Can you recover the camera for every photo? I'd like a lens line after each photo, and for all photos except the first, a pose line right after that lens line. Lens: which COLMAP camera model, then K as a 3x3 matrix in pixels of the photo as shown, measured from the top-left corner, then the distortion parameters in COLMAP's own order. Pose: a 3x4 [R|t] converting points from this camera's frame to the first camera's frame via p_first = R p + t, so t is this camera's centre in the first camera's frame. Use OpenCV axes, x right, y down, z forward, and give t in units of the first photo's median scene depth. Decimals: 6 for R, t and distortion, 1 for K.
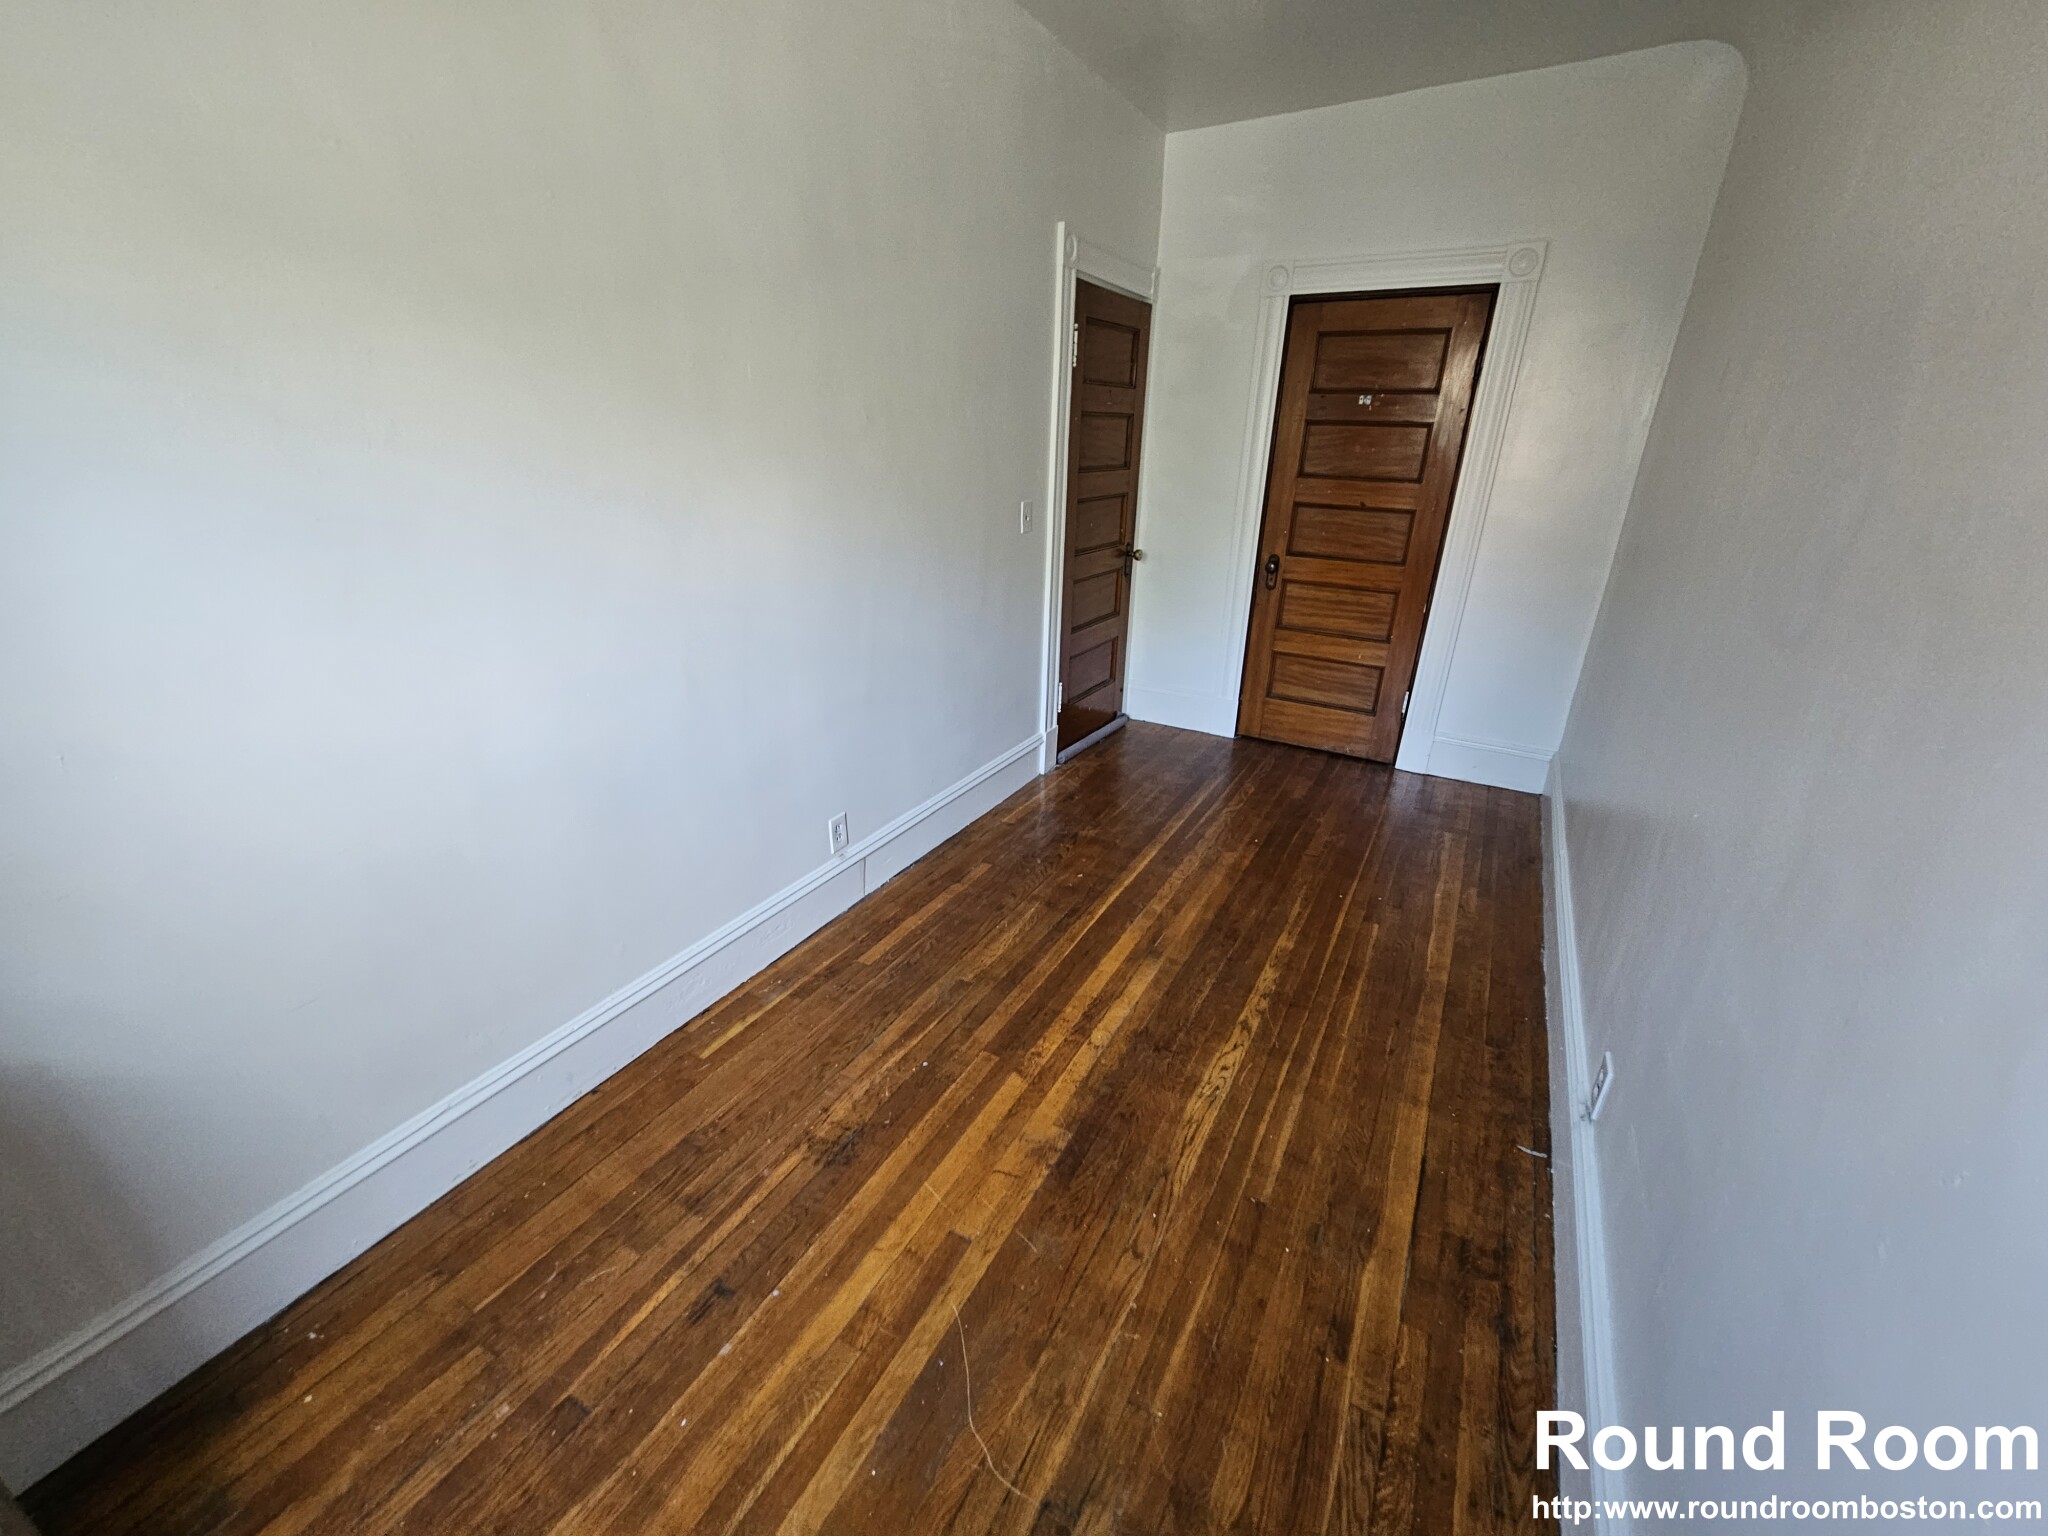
lens RADIAL K [[838.0, 0, 1021.0], [0, 838.0, 769.9], [0, 0, 1]] dist [0.000761, 0.000624]
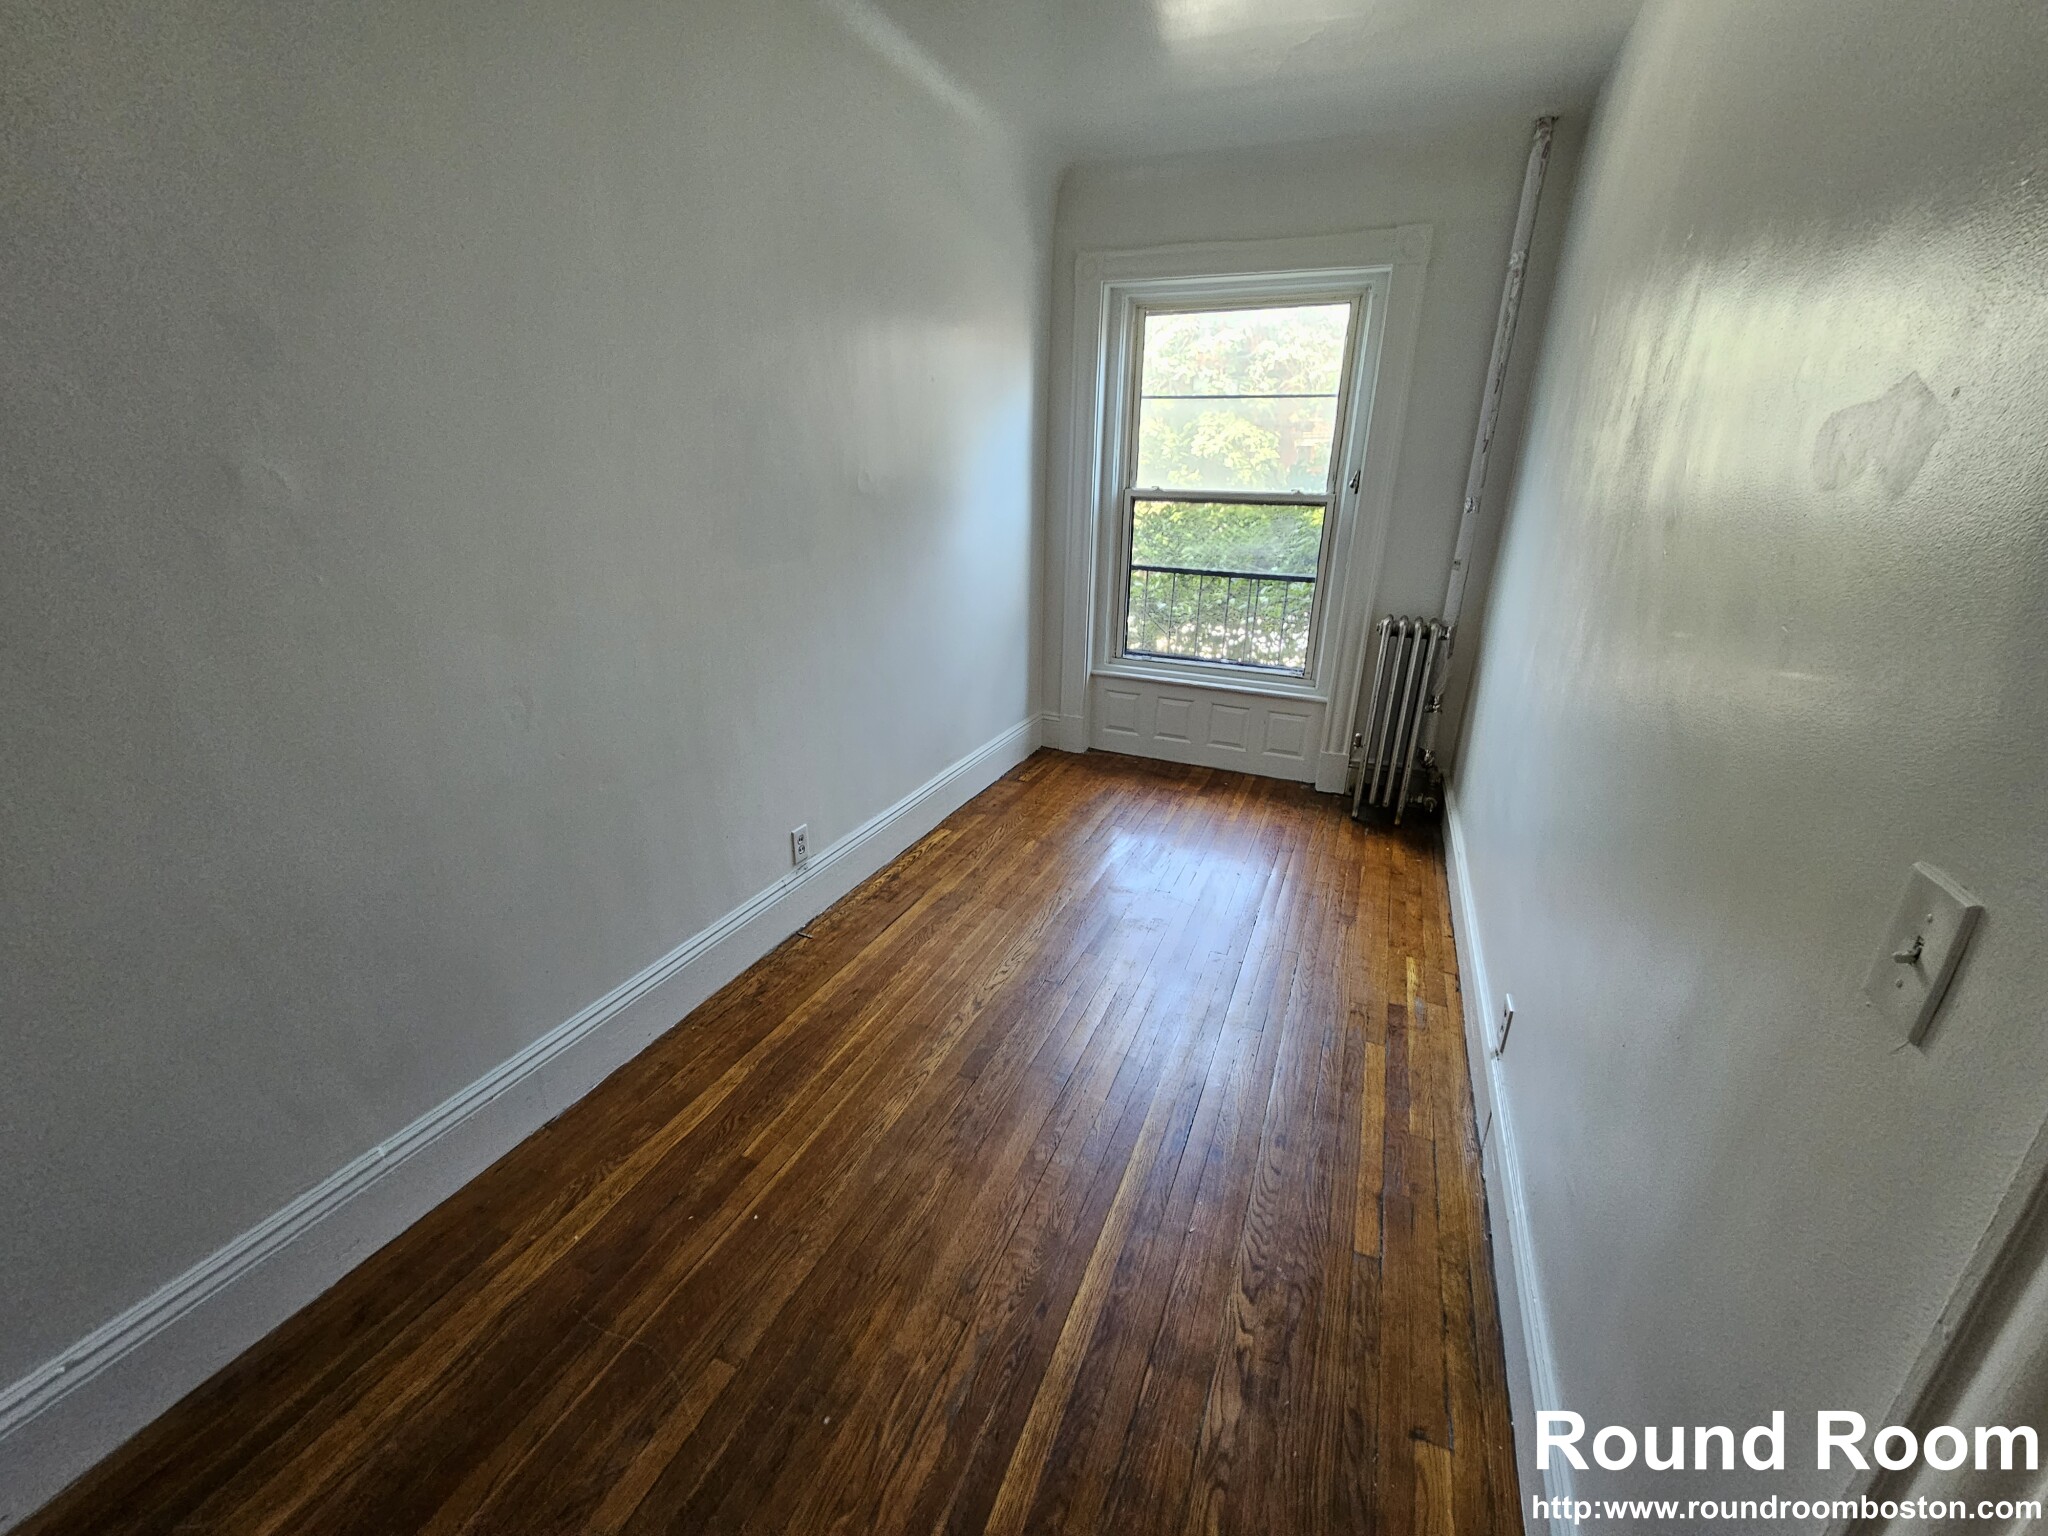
lens RADIAL K [[838.0, 0, 1021.0], [0, 838.0, 769.9], [0, 0, 1]] dist [0.000761, 0.000624]
pose [[-0.993397, 0.003221, -0.114682, 0.332630], [-0.075194, 0.736696, 0.672031, -0.640411], [0.086650, 0.676217, -0.731589, 1.580428]]
